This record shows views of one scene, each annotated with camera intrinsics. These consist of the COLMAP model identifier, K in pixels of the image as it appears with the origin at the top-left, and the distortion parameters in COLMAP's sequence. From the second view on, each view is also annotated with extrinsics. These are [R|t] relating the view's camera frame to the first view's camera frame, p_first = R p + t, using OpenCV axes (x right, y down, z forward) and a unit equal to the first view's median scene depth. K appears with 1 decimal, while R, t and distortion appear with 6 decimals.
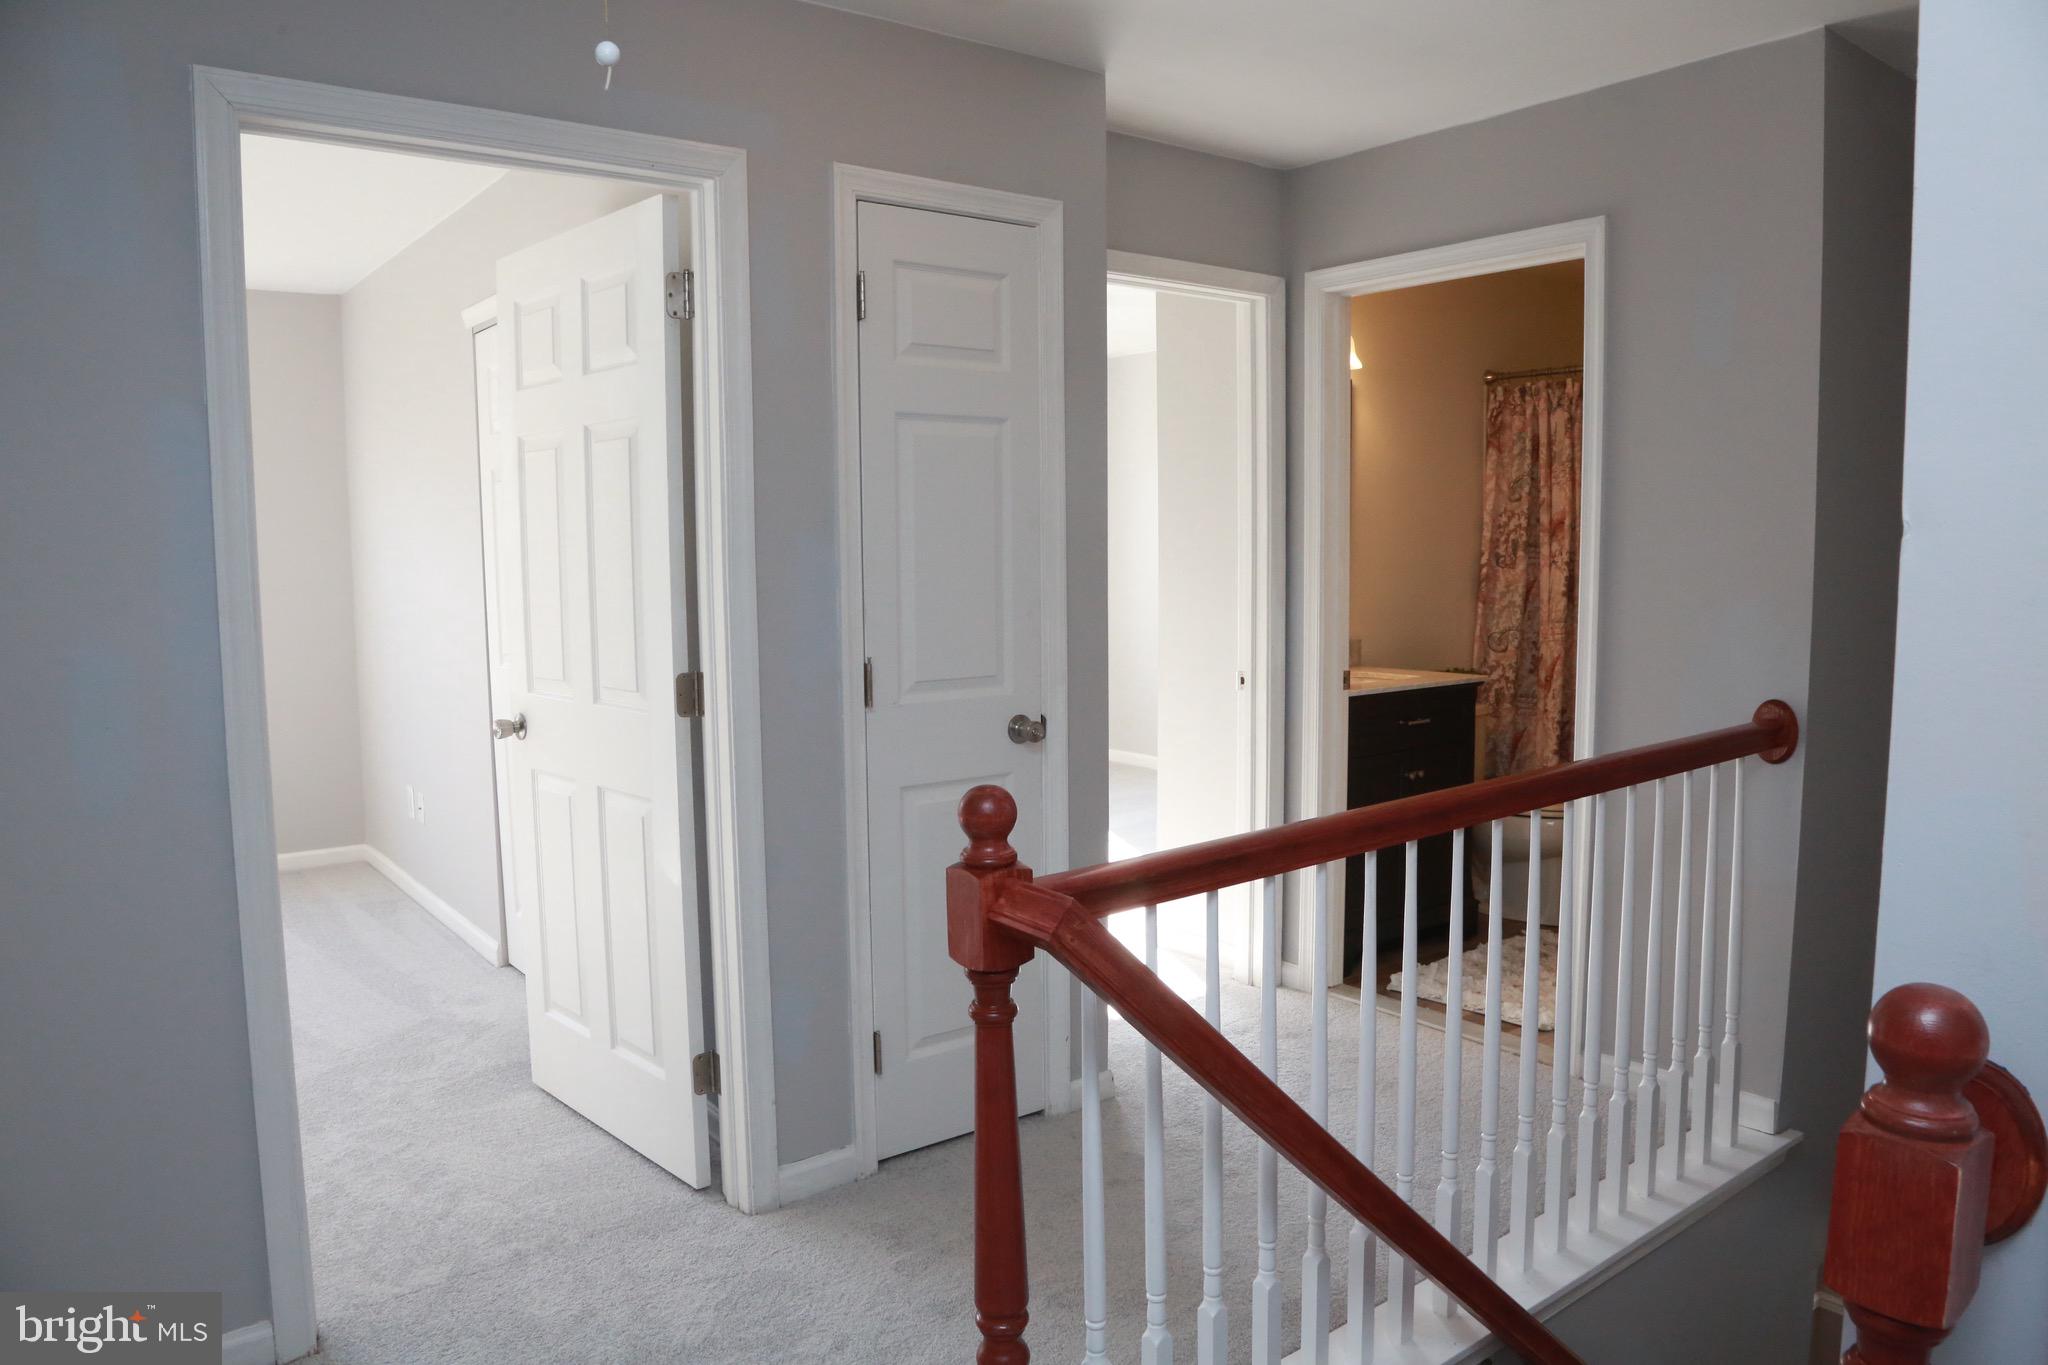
lens RADIAL K [[1405.9, 0, 1042.1], [0, 1405.9, 685.4], [0, 0, 1]] dist [-0.117123, 0.061000]
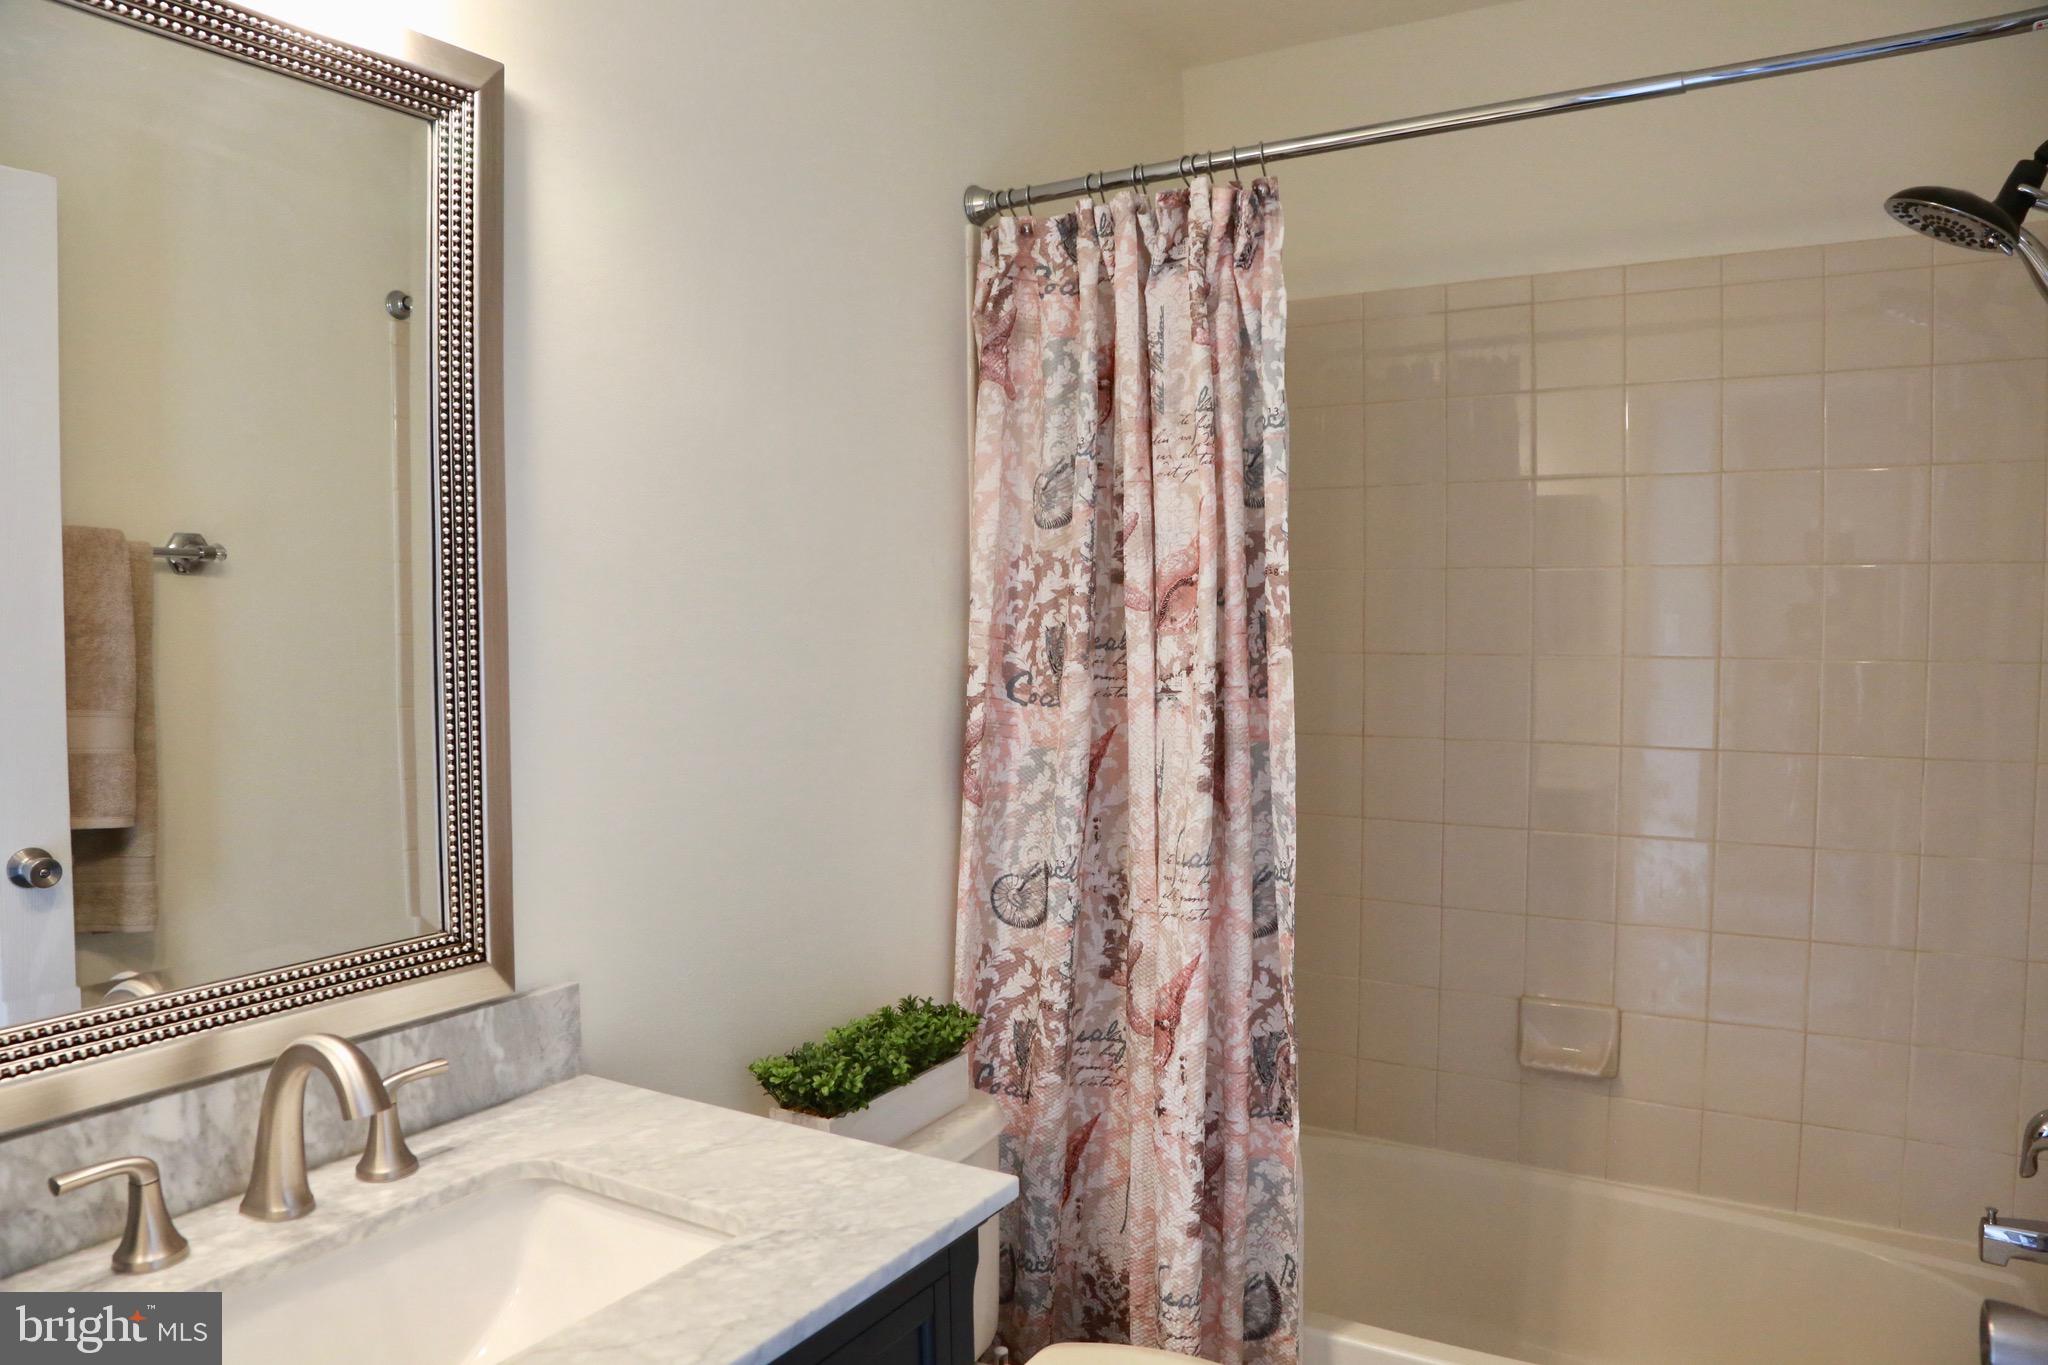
lens RADIAL K [[1405.9, 0, 1029.6], [0, 1405.9, 676.5], [0, 0, 1]] dist [-0.117123, 0.061000]
pose [[0.935929, -0.015508, 0.351847, 0.202657], [0.036253, 0.997965, -0.052448, -0.073260], [-0.350317, 0.061843, 0.934587, 0.653756]]
